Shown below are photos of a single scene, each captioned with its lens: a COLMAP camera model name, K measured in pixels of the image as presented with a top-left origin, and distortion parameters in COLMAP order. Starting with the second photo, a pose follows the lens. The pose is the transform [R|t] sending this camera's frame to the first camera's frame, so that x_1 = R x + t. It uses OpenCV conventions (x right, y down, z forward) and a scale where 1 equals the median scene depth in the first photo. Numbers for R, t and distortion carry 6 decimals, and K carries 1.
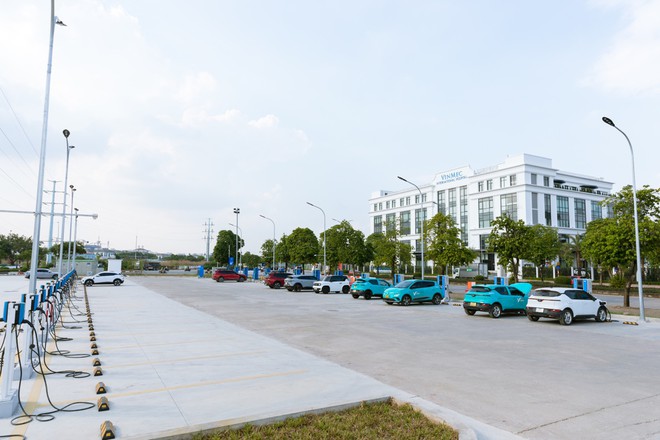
lens RADIAL K [[434.4, 0, 330.0], [0, 434.4, 220.0], [0, 0, 1]] dist [0.007312, -0.000180]
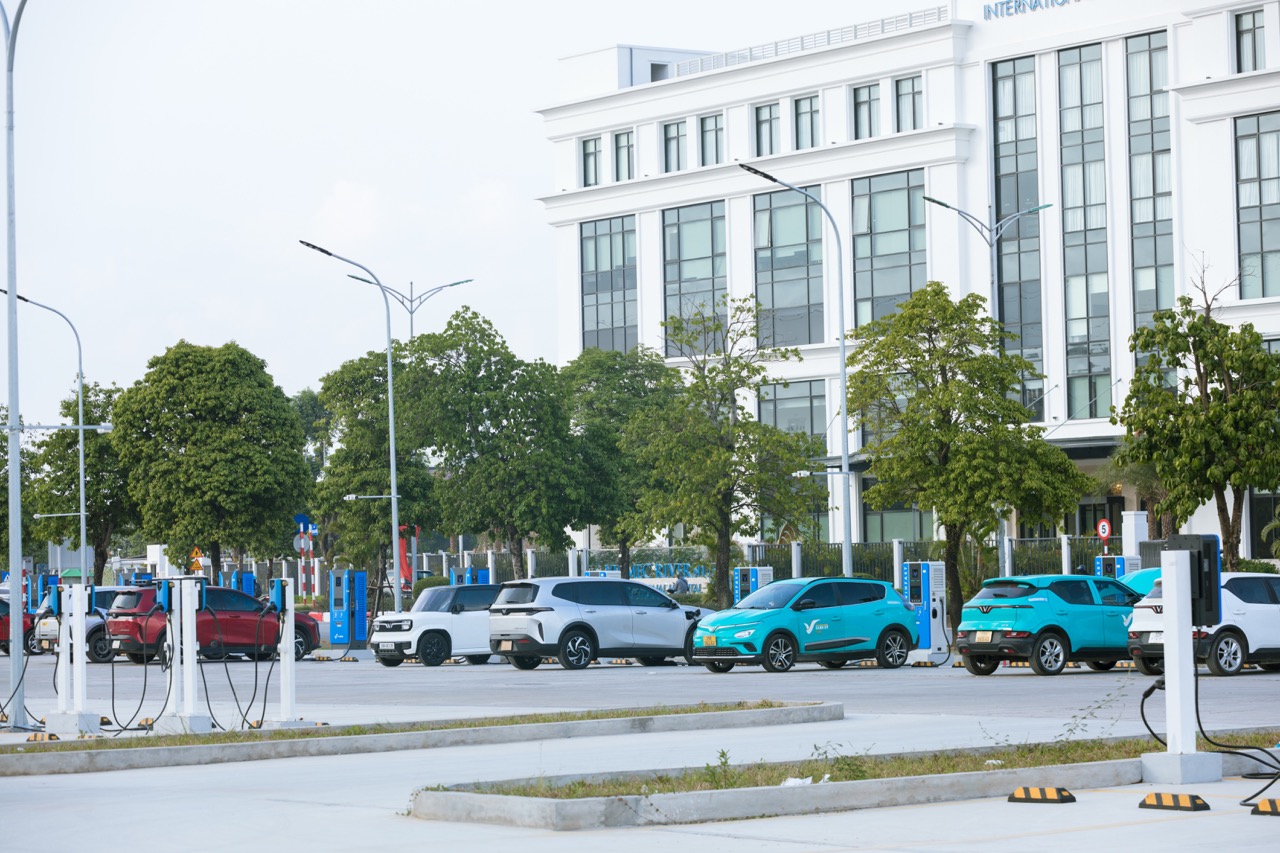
lens RADIAL K [[3560.2, 0, 640.0], [0, 3560.2, 426.5], [0, 0, 1]] dist [0.055973, 0.150740]
pose [[0.991679, -0.027057, 0.125857, -0.089251], [0.018923, 0.997681, 0.065383, -0.049313], [-0.127335, -0.062458, 0.989891, -0.563230]]
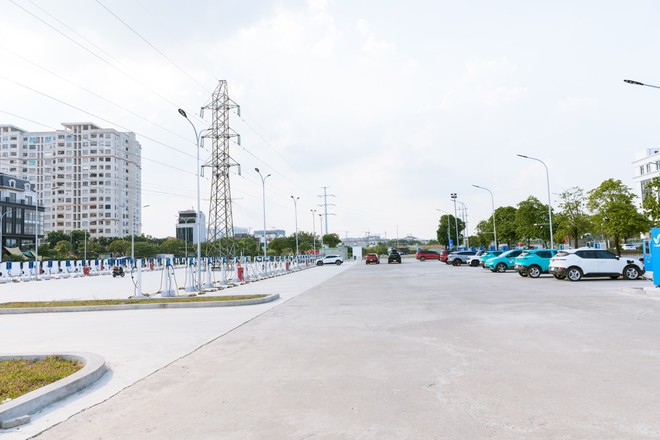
lens RADIAL K [[434.4, 0, 330.0], [0, 434.4, 220.0], [0, 0, 1]] dist [0.007312, -0.000180]
pose [[0.820358, -0.081533, -0.566008, 0.216942], [0.101605, 0.994817, 0.003961, 0.004964], [0.562751, -0.060759, 0.824390, -0.087337]]
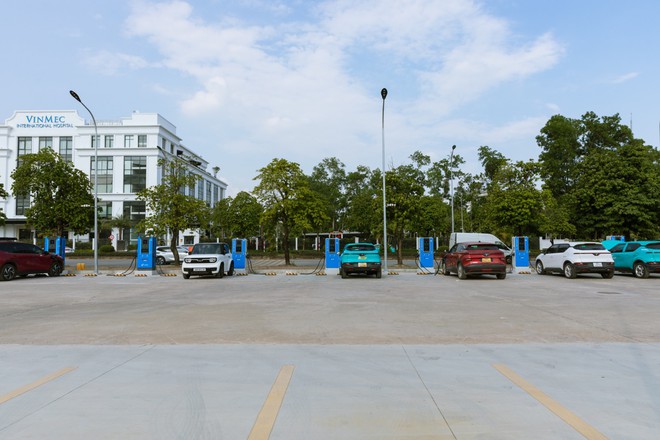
lens RADIAL K [[434.4, 0, 330.0], [0, 434.4, 220.0], [0, 0, 1]] dist [0.007312, -0.000180]
pose [[0.494719, 0.039676, 0.868147, -0.261421], [-0.082714, 0.996572, 0.001589, 0.060586], [-0.865108, -0.072594, 0.496305, 0.428241]]
